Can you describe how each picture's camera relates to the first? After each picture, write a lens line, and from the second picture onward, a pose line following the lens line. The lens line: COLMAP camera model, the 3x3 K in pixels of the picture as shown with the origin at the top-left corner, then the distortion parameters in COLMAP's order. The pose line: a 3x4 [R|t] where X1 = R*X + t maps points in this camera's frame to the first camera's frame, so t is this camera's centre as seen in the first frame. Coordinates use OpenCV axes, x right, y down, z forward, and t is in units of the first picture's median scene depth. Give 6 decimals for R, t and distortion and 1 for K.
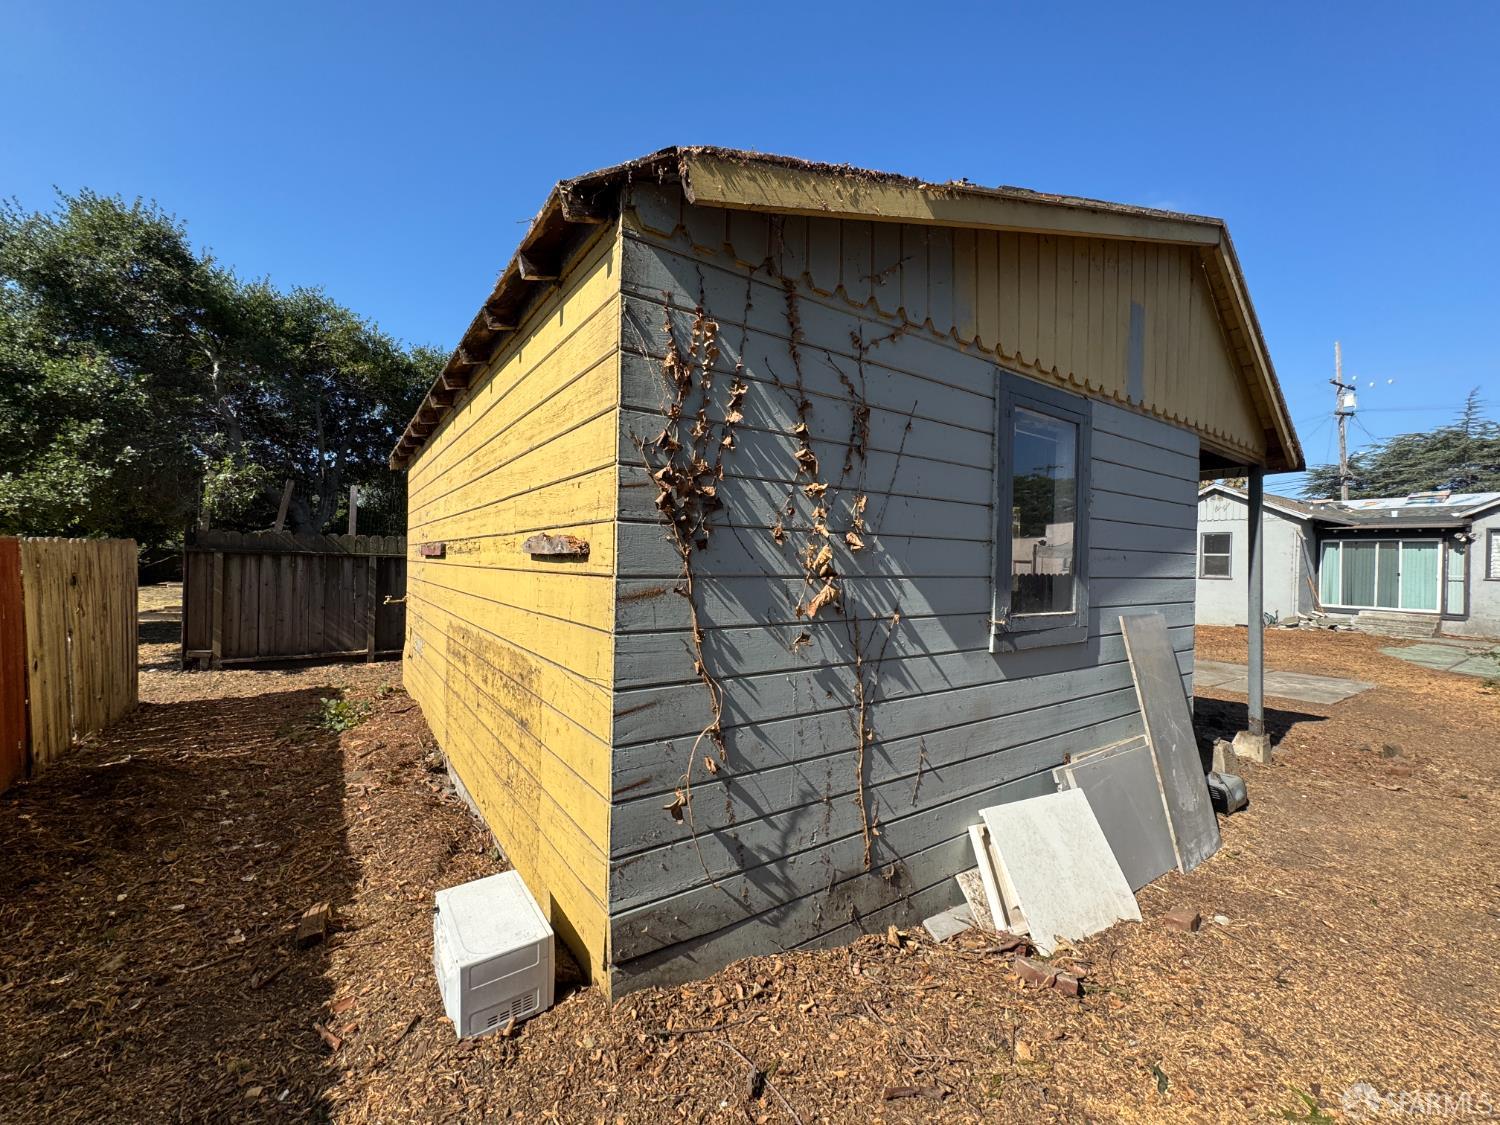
lens RADIAL K [[600.6, 0, 748.9], [0, 600.6, 566.2], [0, 0, 1]] dist [-0.003889, 0.000749]
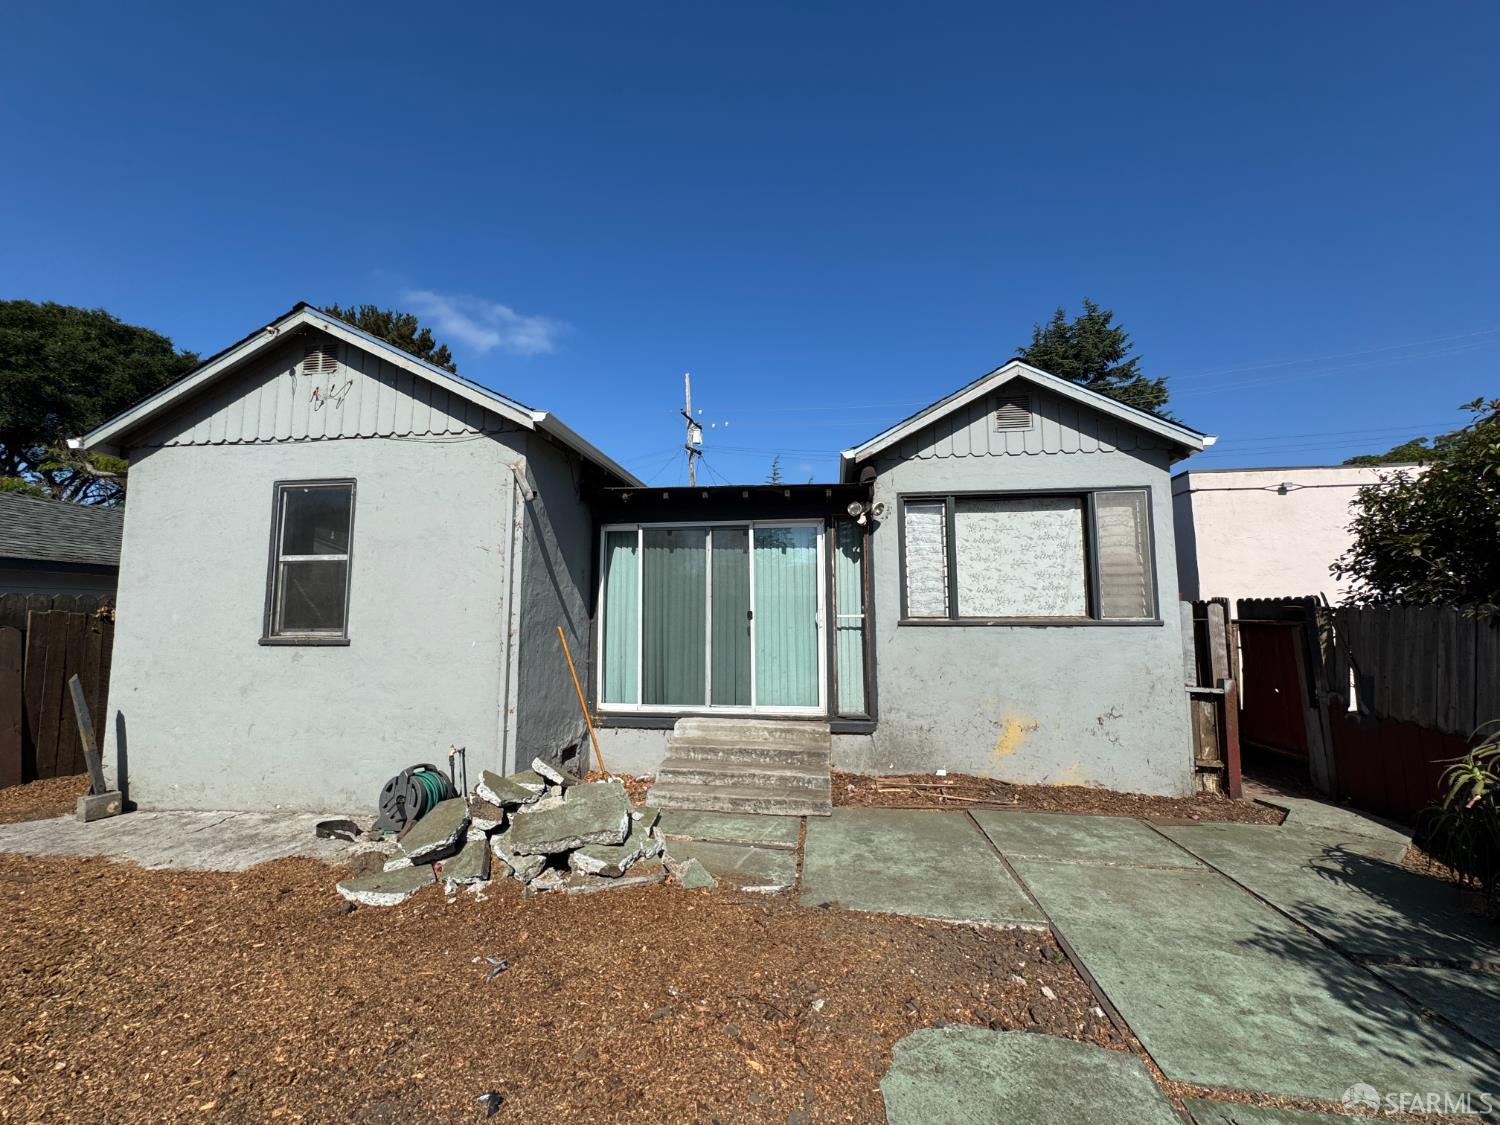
lens RADIAL K [[600.6, 0, 748.9], [0, 600.6, 566.2], [0, 0, 1]] dist [-0.003889, 0.000749]
pose [[0.659058, 0.049584, 0.750455, 0.835903], [0.023216, 0.996008, -0.086196, 0.016378], [-0.751733, 0.074231, 0.655276, 0.783541]]
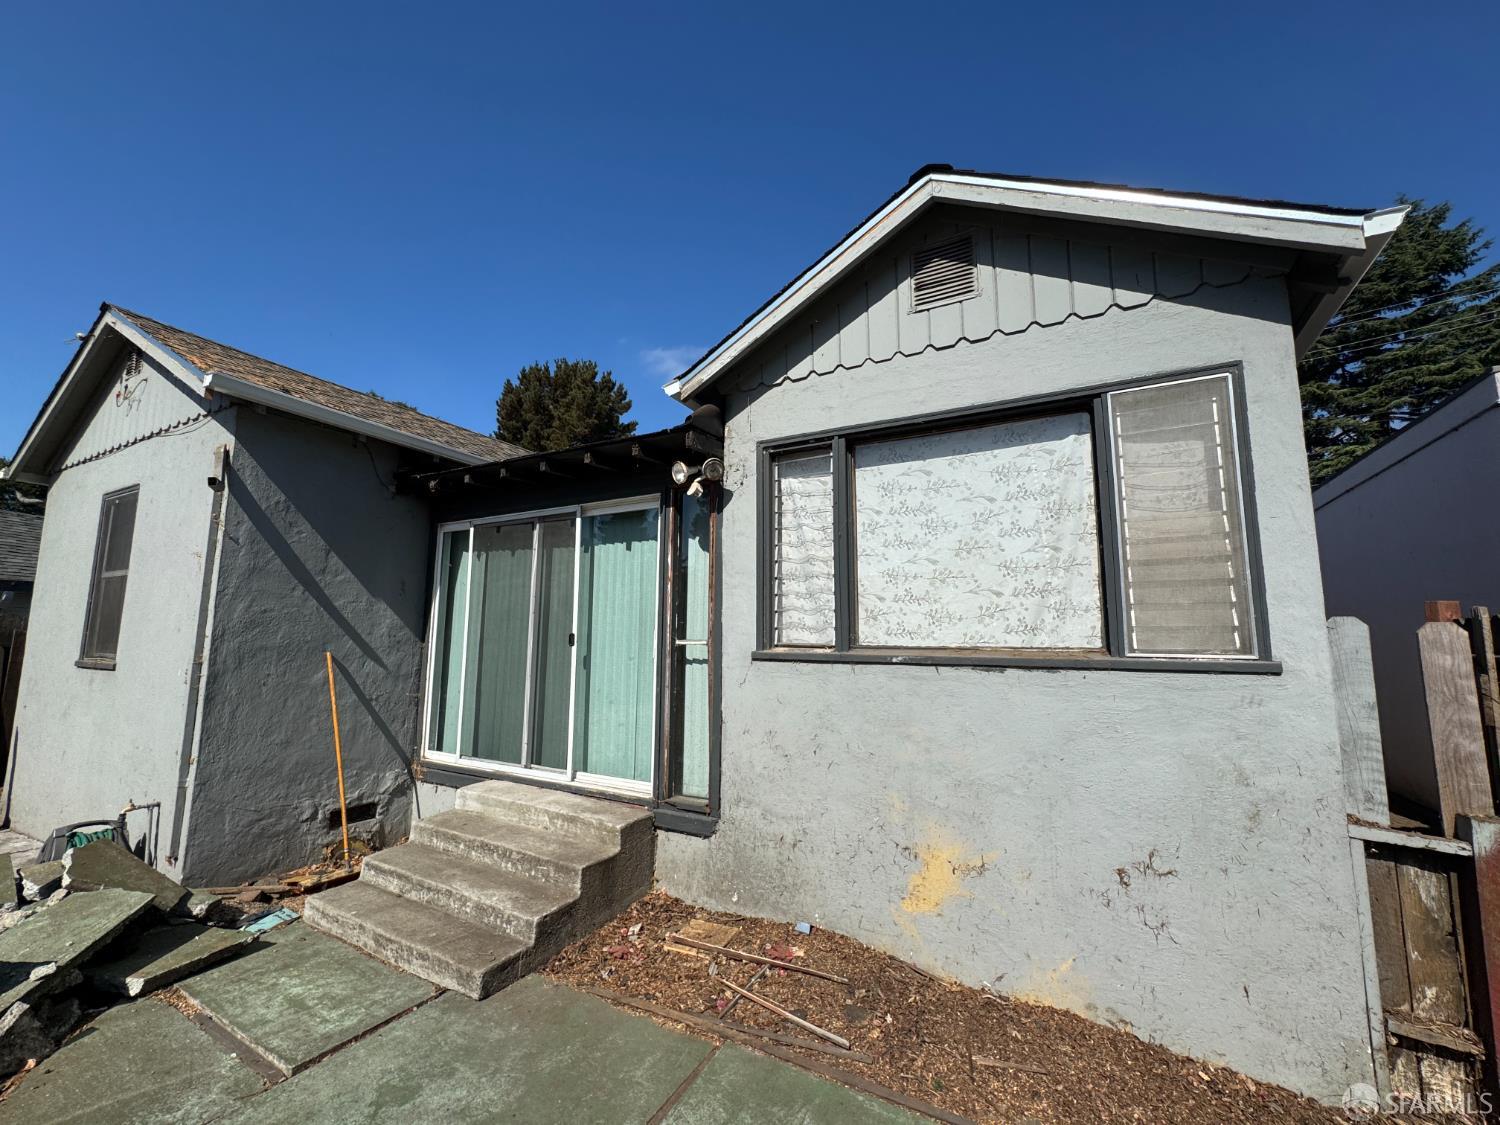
lens RADIAL K [[600.6, 0, 748.9], [0, 600.6, 566.2], [0, 0, 1]] dist [-0.003889, 0.000749]
pose [[0.882994, 0.046676, 0.467057, 1.073679], [0.013532, 0.992099, -0.124728, 0.016533], [-0.469188, 0.116454, 0.875386, 0.761073]]
